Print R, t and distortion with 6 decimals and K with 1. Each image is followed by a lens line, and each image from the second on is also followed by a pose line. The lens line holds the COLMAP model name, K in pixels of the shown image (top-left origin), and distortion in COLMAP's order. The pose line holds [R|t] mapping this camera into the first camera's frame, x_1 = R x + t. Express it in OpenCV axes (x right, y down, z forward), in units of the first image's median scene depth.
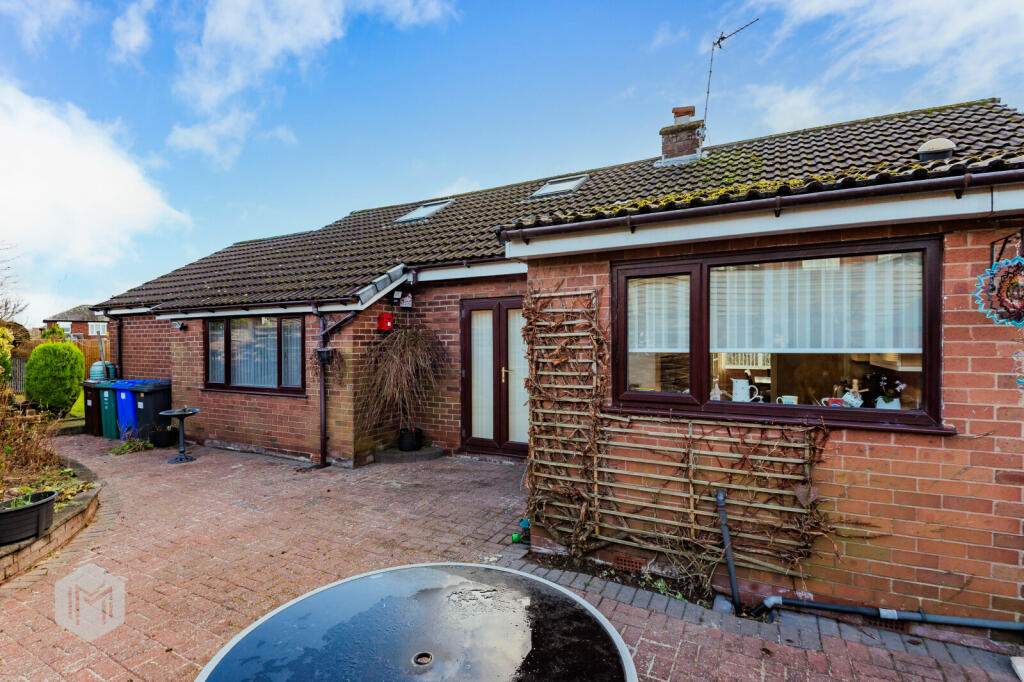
lens RADIAL K [[484.9, 0, 509.7], [0, 484.9, 337.4], [0, 0, 1]] dist [0.039130, -0.003697]
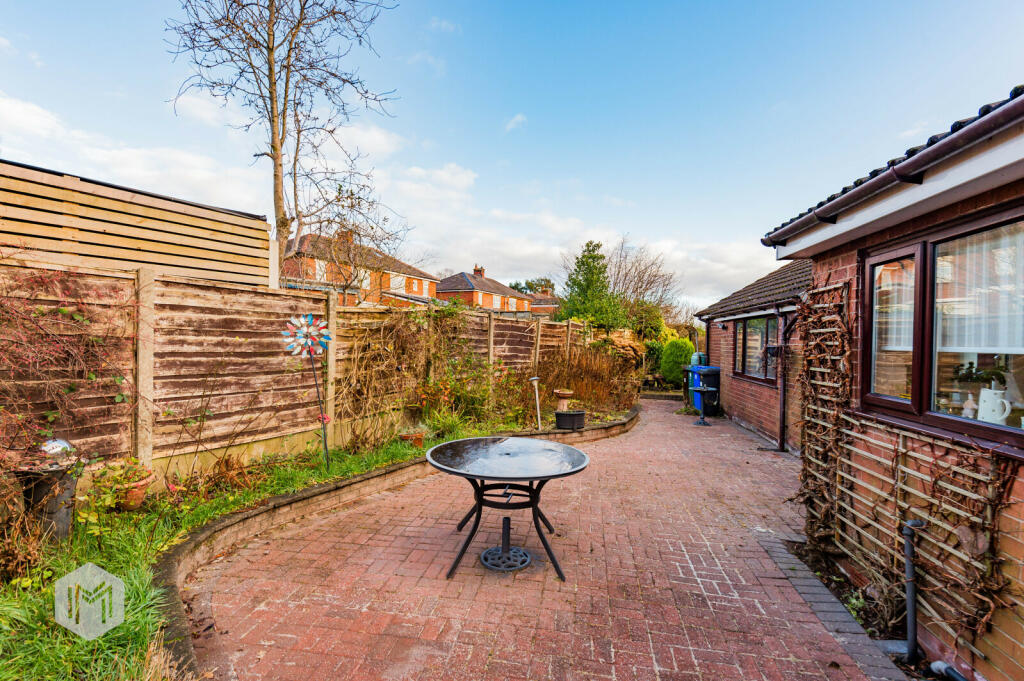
lens RADIAL K [[484.9, 0, 530.0], [0, 484.9, 339.4], [0, 0, 1]] dist [0.039130, -0.003697]
pose [[0.386822, 0.013830, -0.922051, 0.778911], [-0.012807, 0.999872, 0.009624, 0.010898], [0.922065, 0.008086, 0.386950, 0.067226]]
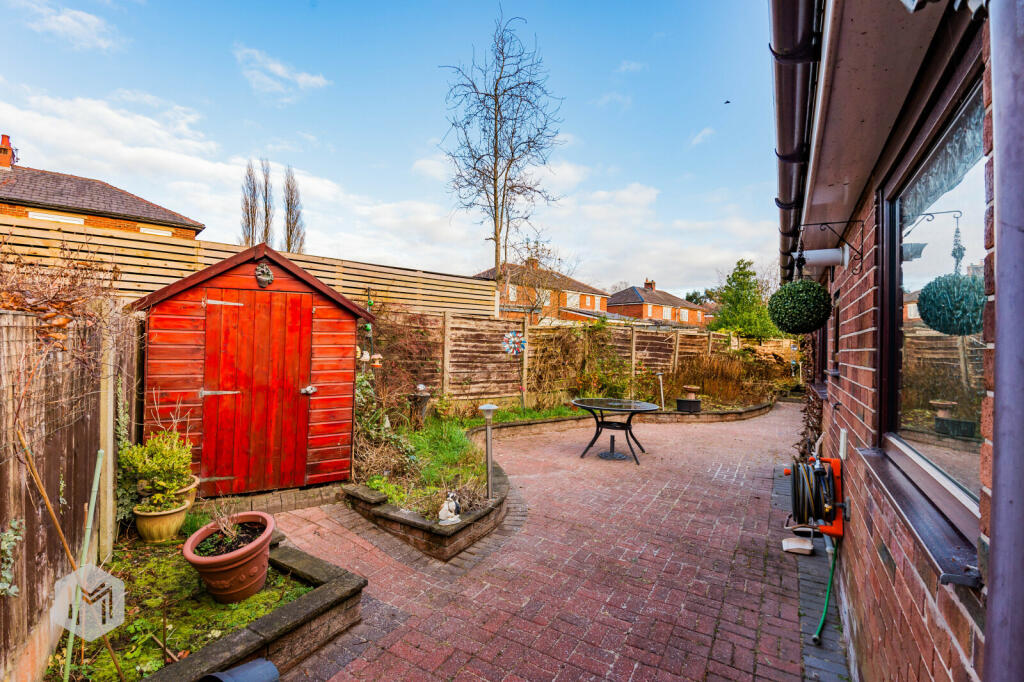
lens RADIAL K [[484.9, 0, 510.6], [0, 484.9, 347.8], [0, 0, 1]] dist [0.039130, -0.003697]
pose [[-0.020293, 0.003844, -0.999787, 1.394457], [-0.010534, 0.999936, 0.004058, 0.028680], [0.999739, 0.010615, -0.020251, 0.061134]]
